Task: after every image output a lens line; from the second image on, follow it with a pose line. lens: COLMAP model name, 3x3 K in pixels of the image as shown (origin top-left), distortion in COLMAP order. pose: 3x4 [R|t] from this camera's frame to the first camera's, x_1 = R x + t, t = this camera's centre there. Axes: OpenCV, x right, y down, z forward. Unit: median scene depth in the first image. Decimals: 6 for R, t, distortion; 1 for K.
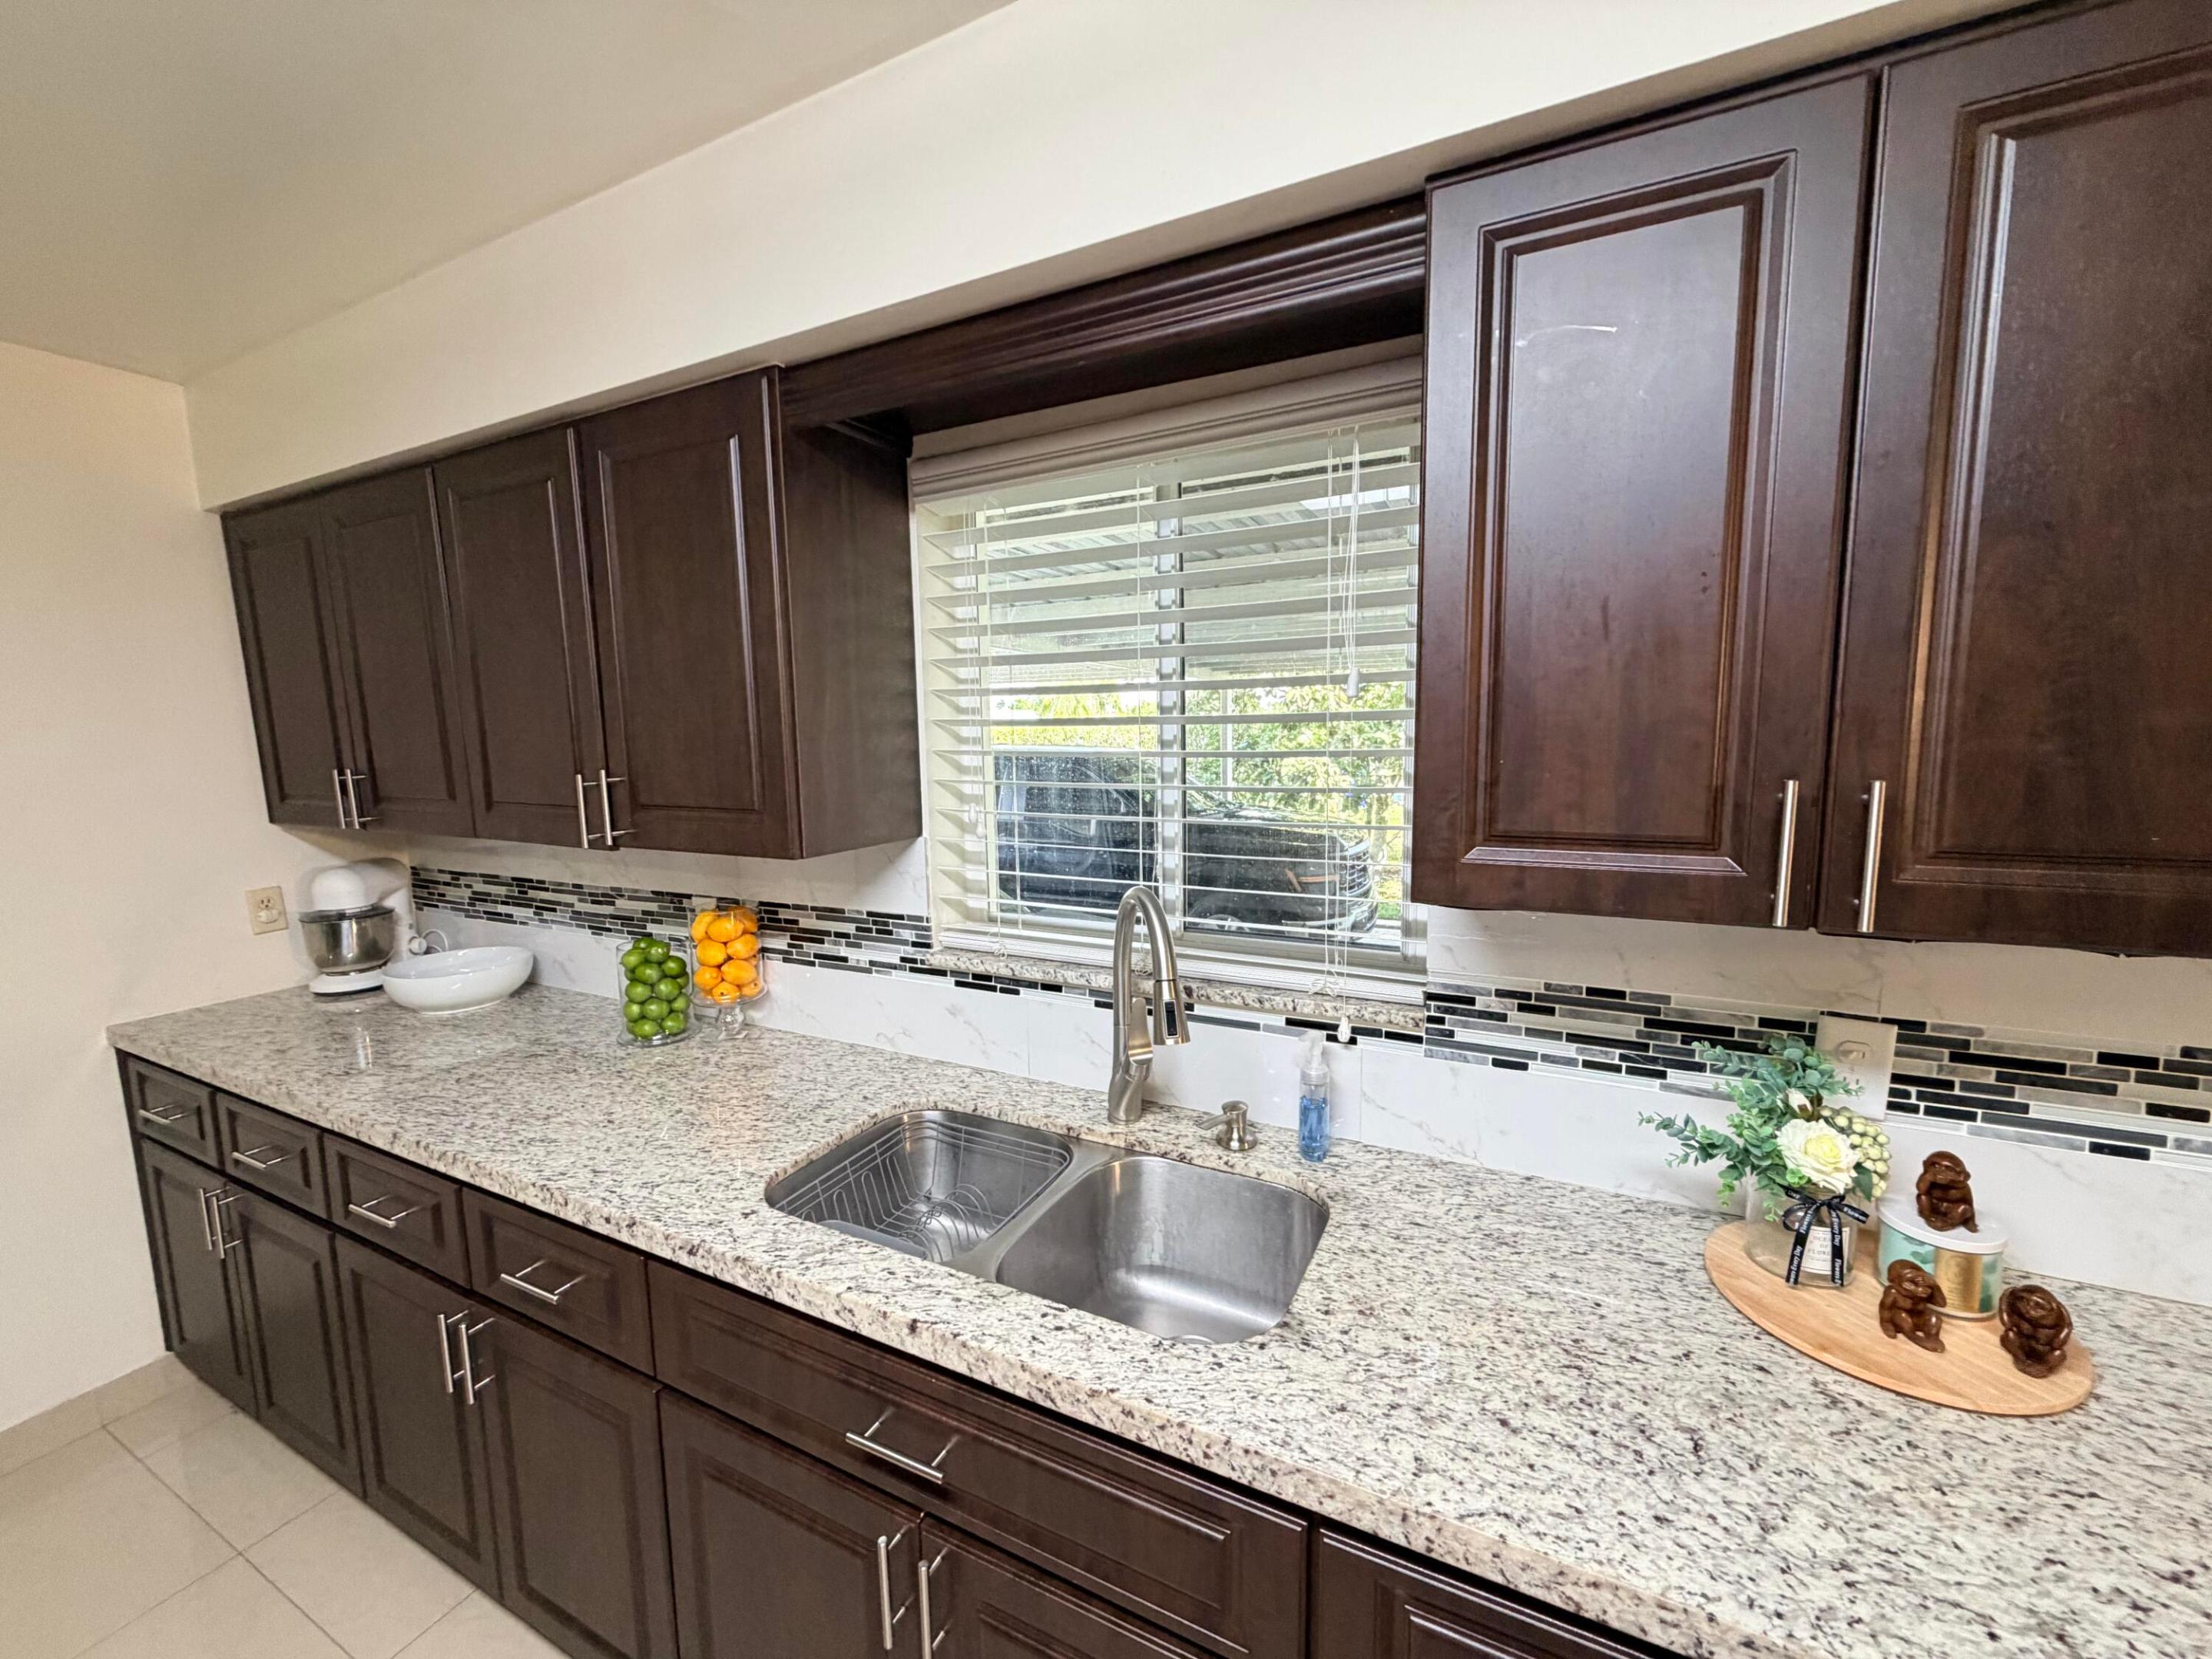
lens RADIAL K [[884.0, 0, 1100.5], [0, 884.0, 829.5], [0, 0, 1]] dist [-0.000213, 0.000532]
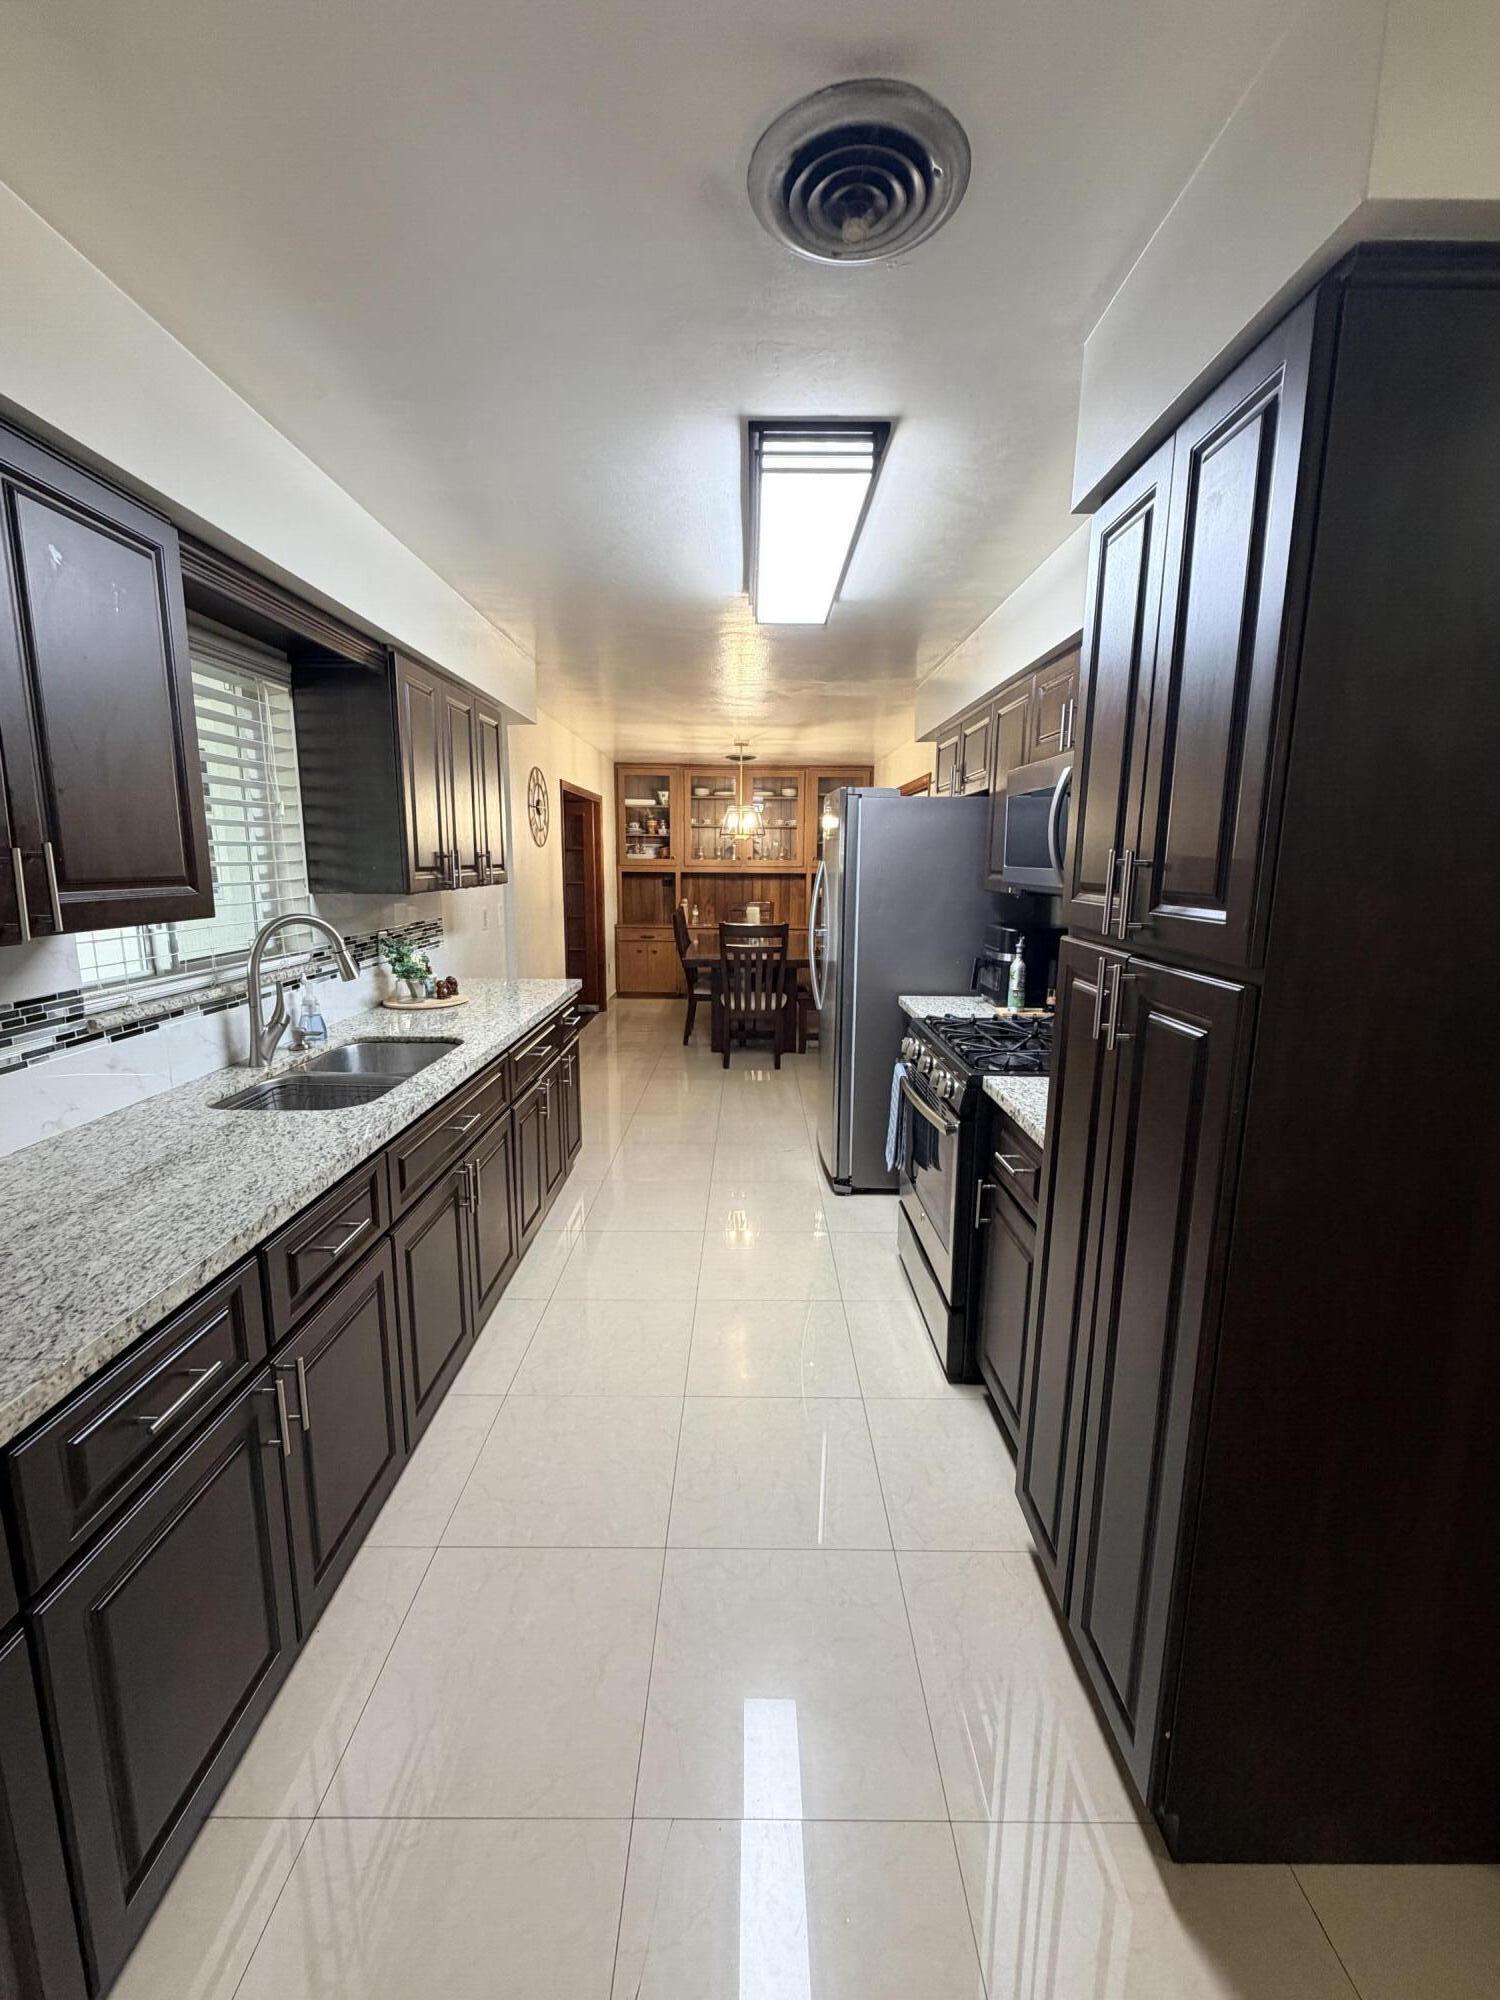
lens RADIAL K [[799.3, 0, 750.7], [0, 799.3, 996.2], [0, 0, 1]] dist [-0.000213, 0.000532]
pose [[-0.459571, -0.138952, 0.877204, -1.425271], [0.103854, 0.972502, 0.208457, -0.011949], [-0.882048, 0.186902, -0.432503, 0.689019]]
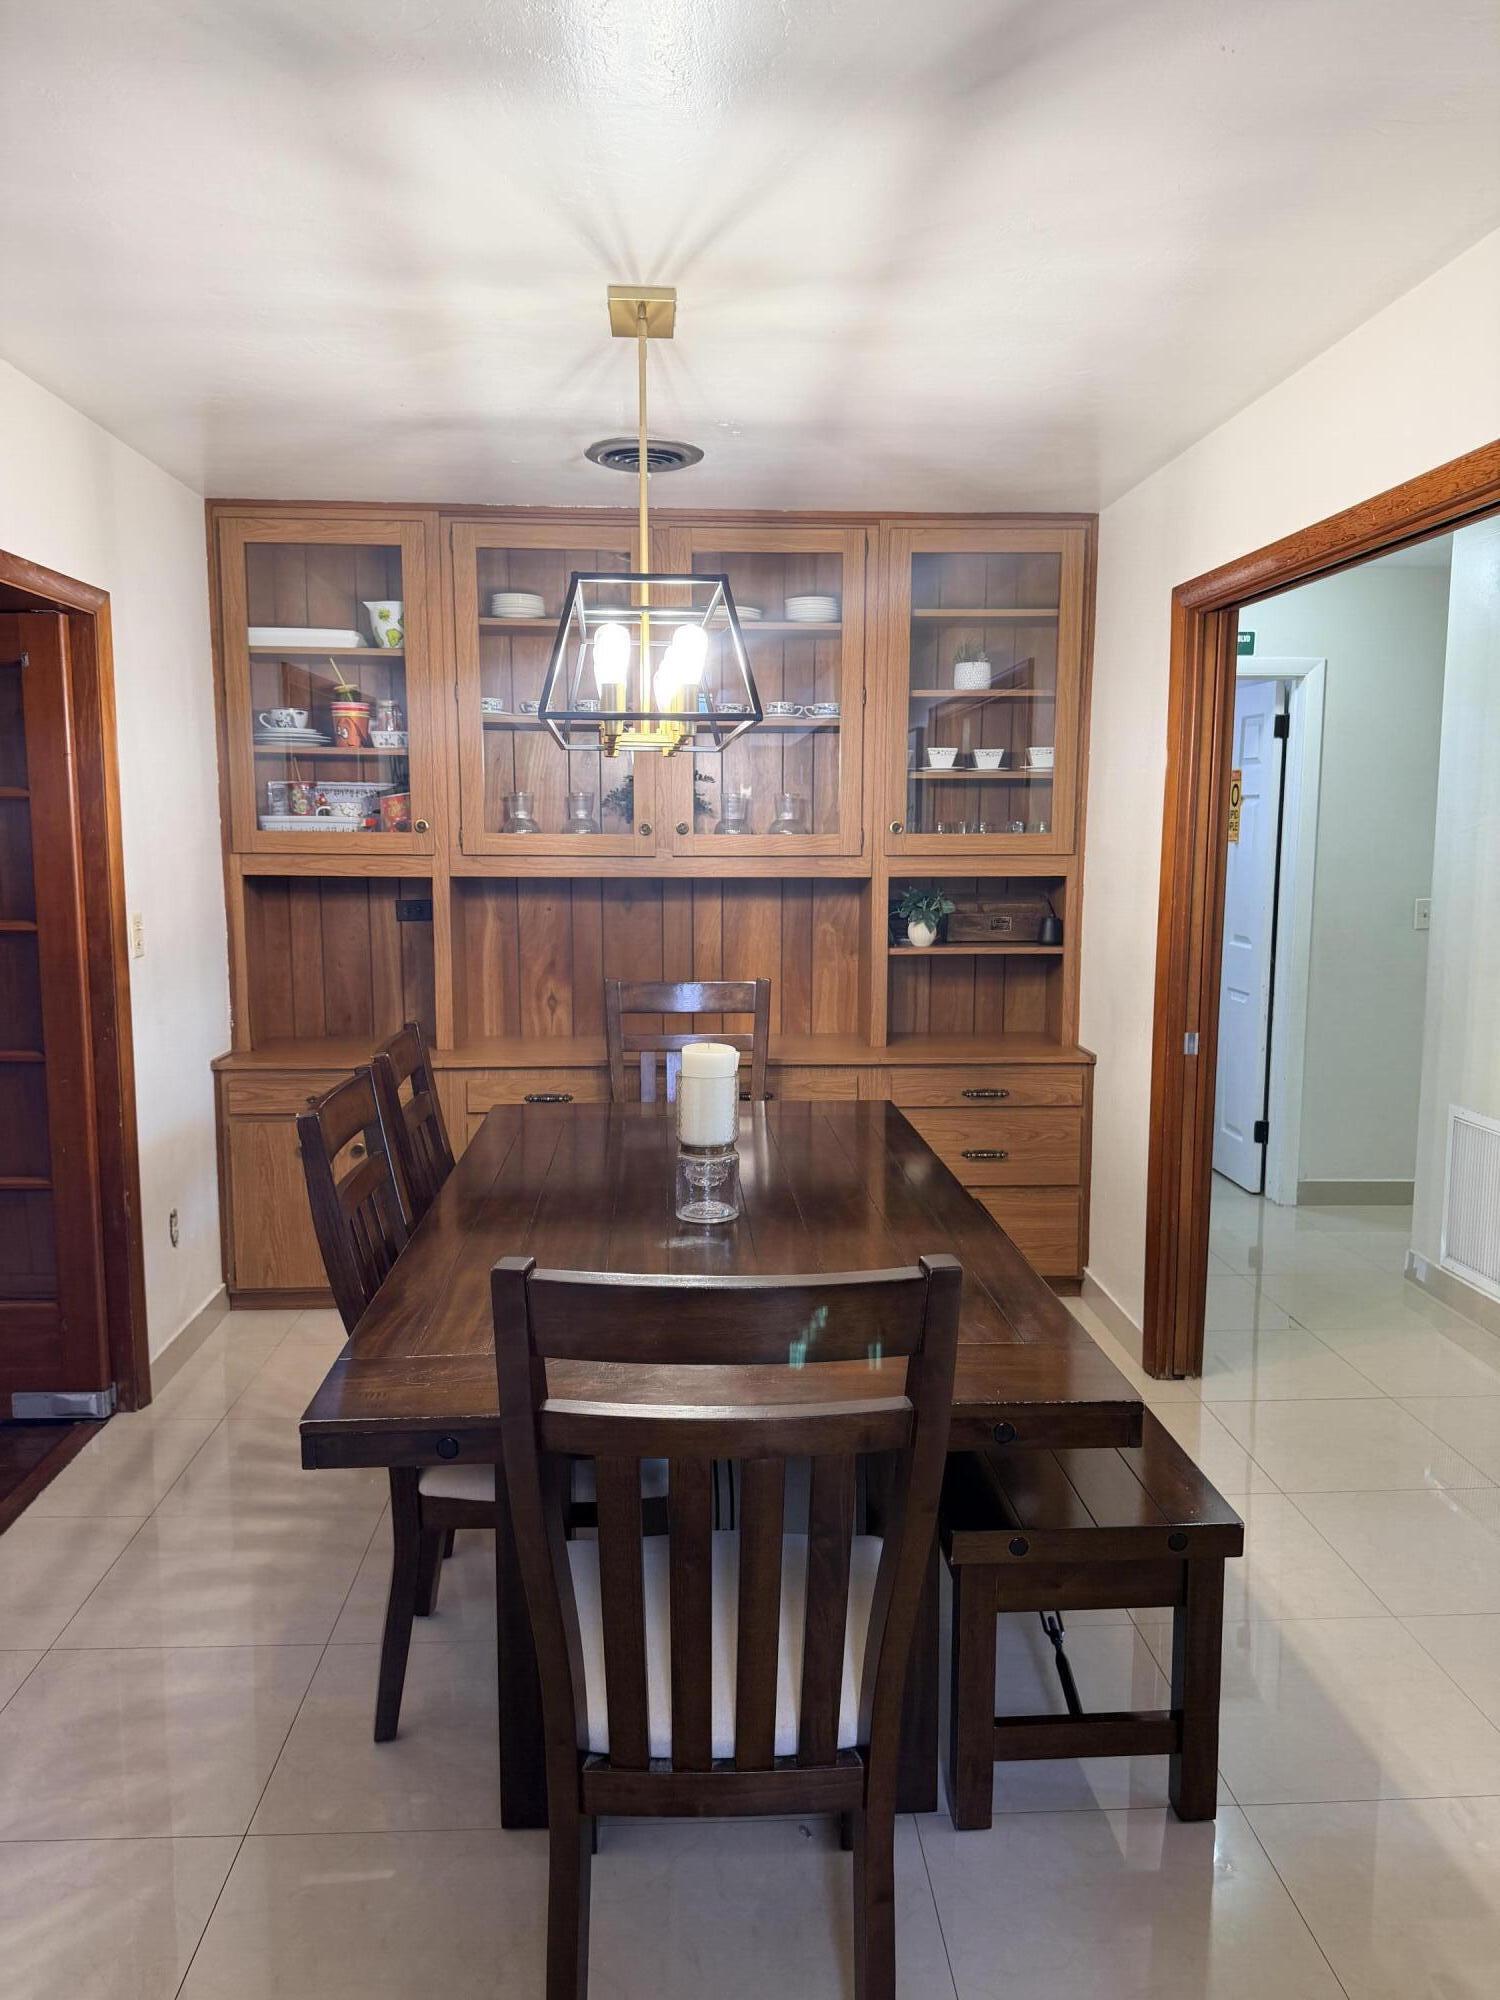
lens RADIAL K [[1393.7, 0, 750.0], [0, 1393.7, 1000.0], [0, 0, 1]] dist [0.059998, -0.000376]
pose [[-0.503763, -0.090521, 0.859086, 0.656810], [0.107577, 0.980179, 0.166363, 0.079719], [-0.857117, 0.176226, -0.484039, -0.369349]]
